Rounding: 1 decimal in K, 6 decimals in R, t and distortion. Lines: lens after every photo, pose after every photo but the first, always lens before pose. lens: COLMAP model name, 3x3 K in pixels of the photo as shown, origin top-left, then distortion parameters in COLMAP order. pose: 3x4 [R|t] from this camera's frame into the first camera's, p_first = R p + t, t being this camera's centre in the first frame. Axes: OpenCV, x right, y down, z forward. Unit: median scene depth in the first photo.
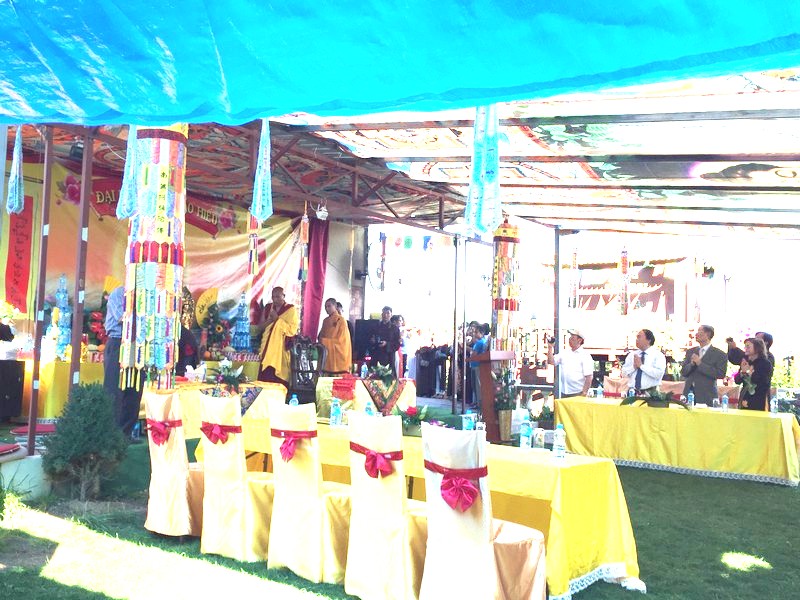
lens RADIAL K [[814.8, 0, 408.2], [0, 814.8, 296.9], [0, 0, 1]] dist [0.056733, 0.000000]
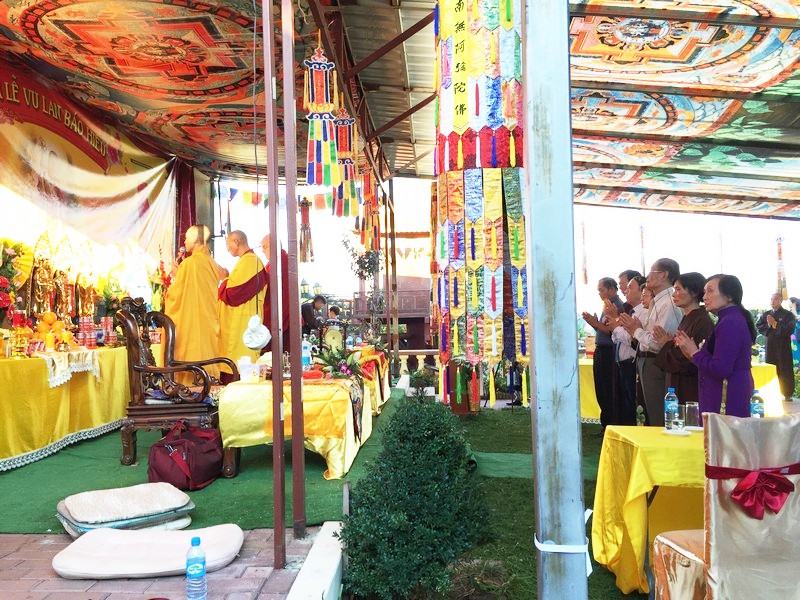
lens RADIAL K [[683.8, 0, 400.0], [0, 683.8, 302.5], [0, 0, 1]] dist [0.071472, -0.082801]
pose [[0.862751, -0.024154, 0.505053, -0.323676], [0.001796, 0.998998, 0.044709, 0.013777], [-0.505627, -0.037665, 0.861930, 0.339947]]
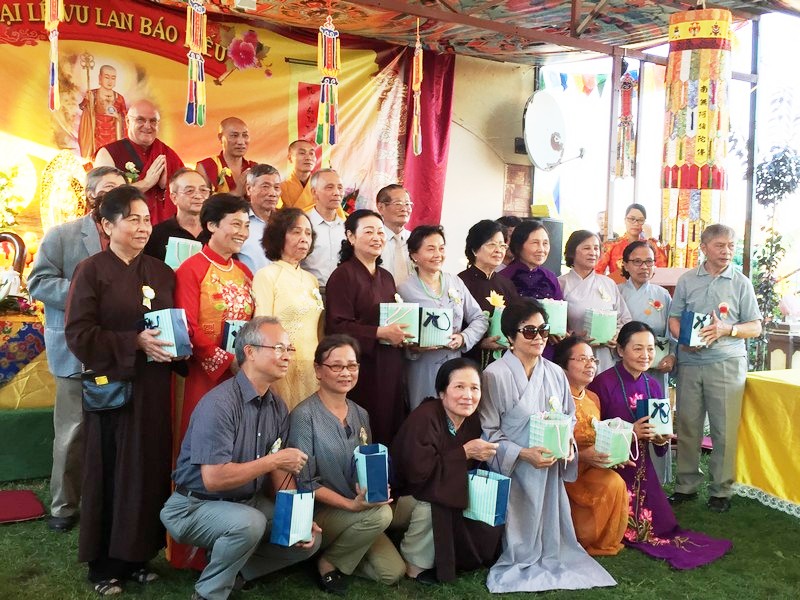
lens RADIAL K [[958.3, 0, 402.6], [0, 958.3, 283.8], [0, 0, 1]] dist [0.056003, 0.000000]
pose [[0.913030, 0.021518, -0.407325, 0.195393], [0.008736, 0.997347, 0.072269, 0.029983], [0.407800, -0.069542, 0.910419, 0.376014]]
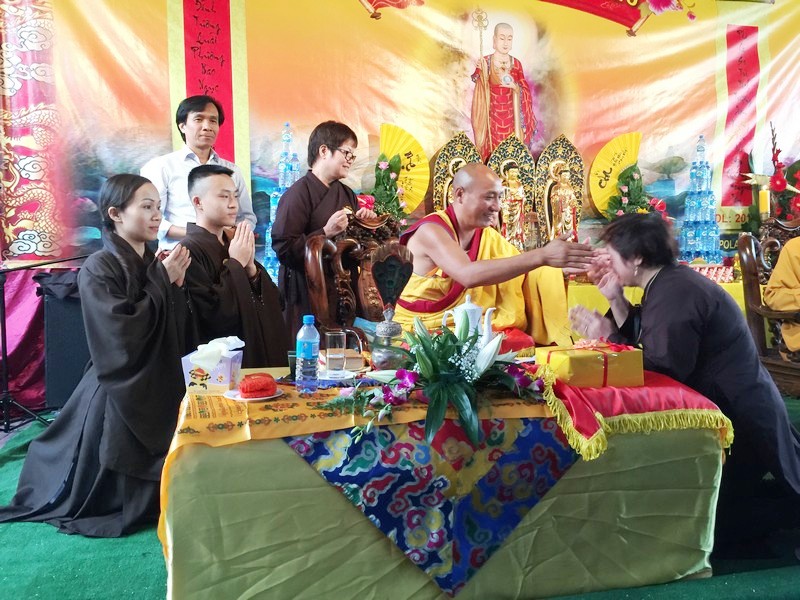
lens RADIAL K [[683.8, 0, 387.2], [0, 683.8, 290.9], [0, 0, 1]] dist [0.071472, -0.082801]
pose [[0.734510, 0.009696, -0.678529, -0.060237], [0.070877, 0.993333, 0.090919, 0.034437], [0.674887, -0.114873, 0.728925, 0.578206]]
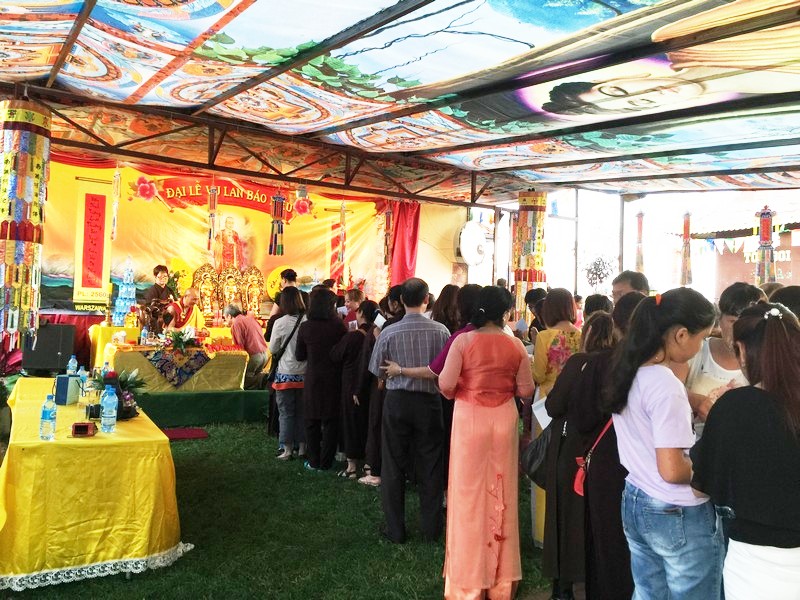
lens RADIAL K [[683.8, 0, 401.8], [0, 683.8, 294.0], [0, 0, 1]] dist [0.071472, -0.082801]
pose [[0.903301, -0.008144, -0.428930, 0.324325], [0.016590, 0.999735, 0.015957, 0.015585], [0.428686, -0.021530, 0.903197, 0.190363]]
